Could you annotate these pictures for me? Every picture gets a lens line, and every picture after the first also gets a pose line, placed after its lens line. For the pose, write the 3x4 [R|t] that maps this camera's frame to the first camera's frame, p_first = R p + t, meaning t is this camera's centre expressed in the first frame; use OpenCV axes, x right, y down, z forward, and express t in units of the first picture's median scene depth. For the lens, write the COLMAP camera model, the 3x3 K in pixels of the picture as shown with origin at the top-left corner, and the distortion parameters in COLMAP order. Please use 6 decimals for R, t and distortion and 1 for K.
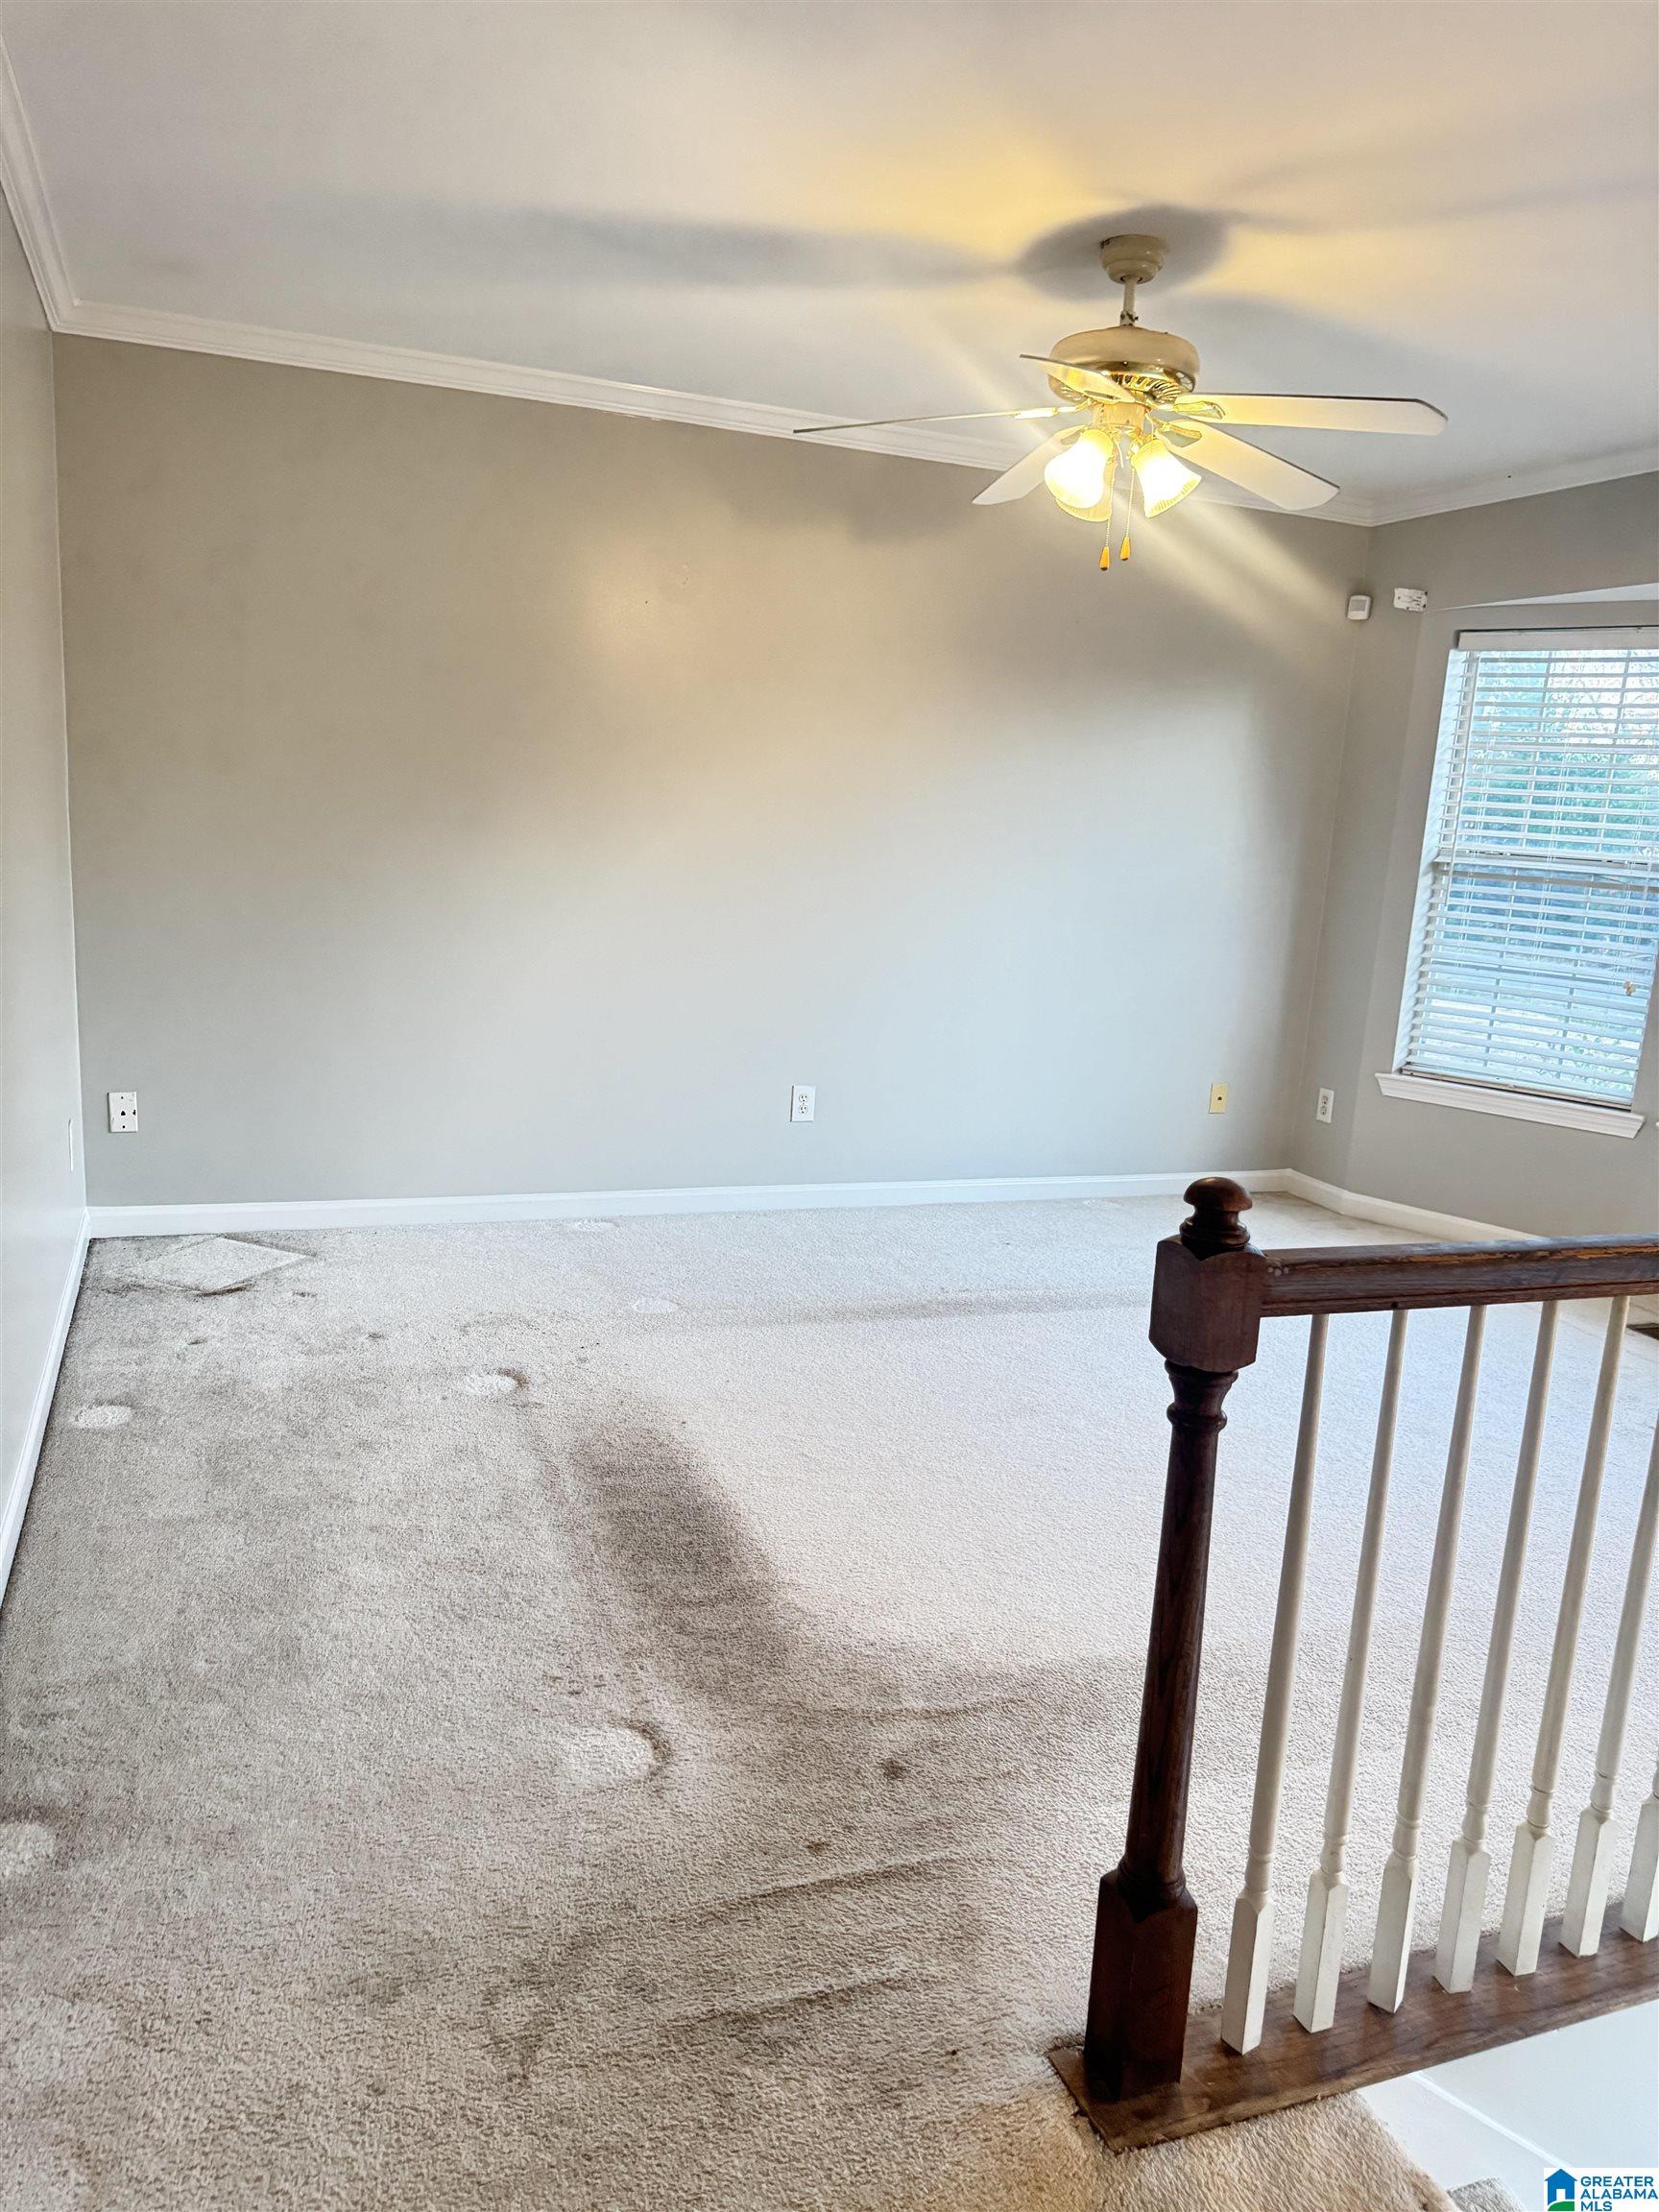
lens RADIAL K [[1564.7, 0, 844.0], [0, 1564.7, 1091.0], [0, 0, 1]] dist [0.037356, -0.040225]
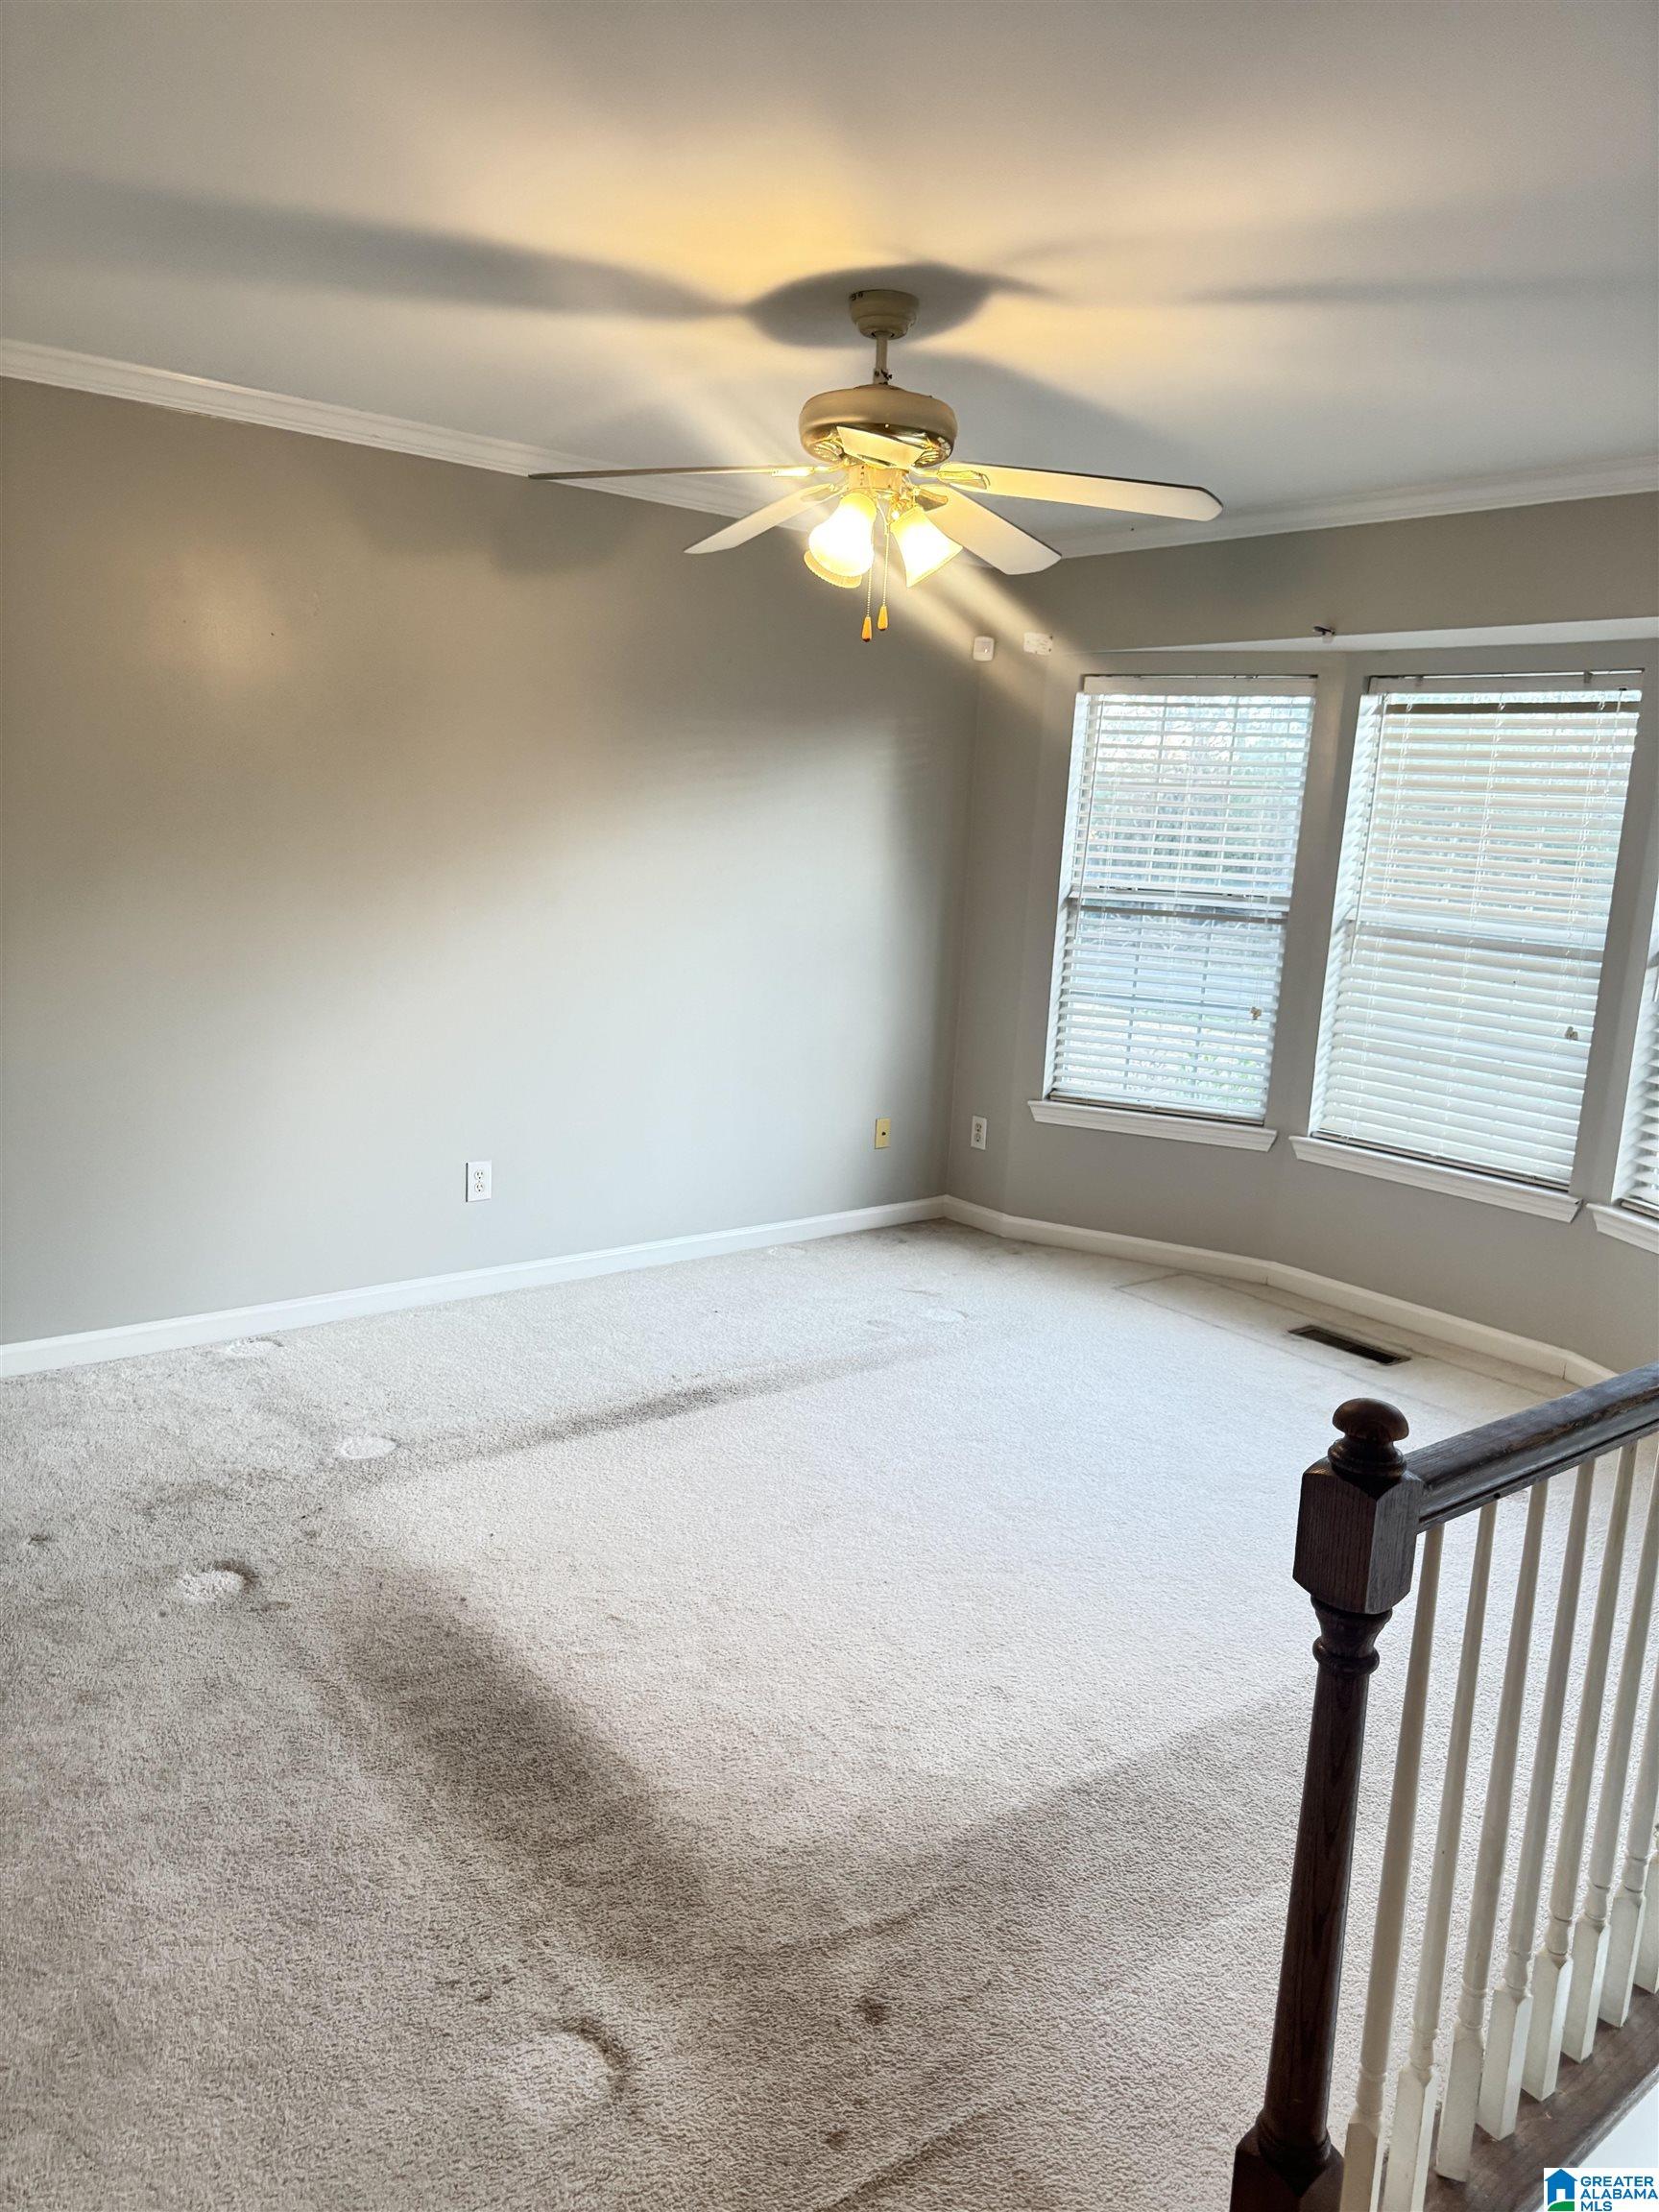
lens RADIAL K [[1564.7, 0, 851.5], [0, 1564.7, 1101.8], [0, 0, 1]] dist [0.037356, -0.040225]
pose [[0.952096, -0.066332, 0.298518, -0.179589], [0.063238, 0.997798, 0.020022, -0.088585], [-0.299189, -0.000186, 0.954194, 0.119654]]
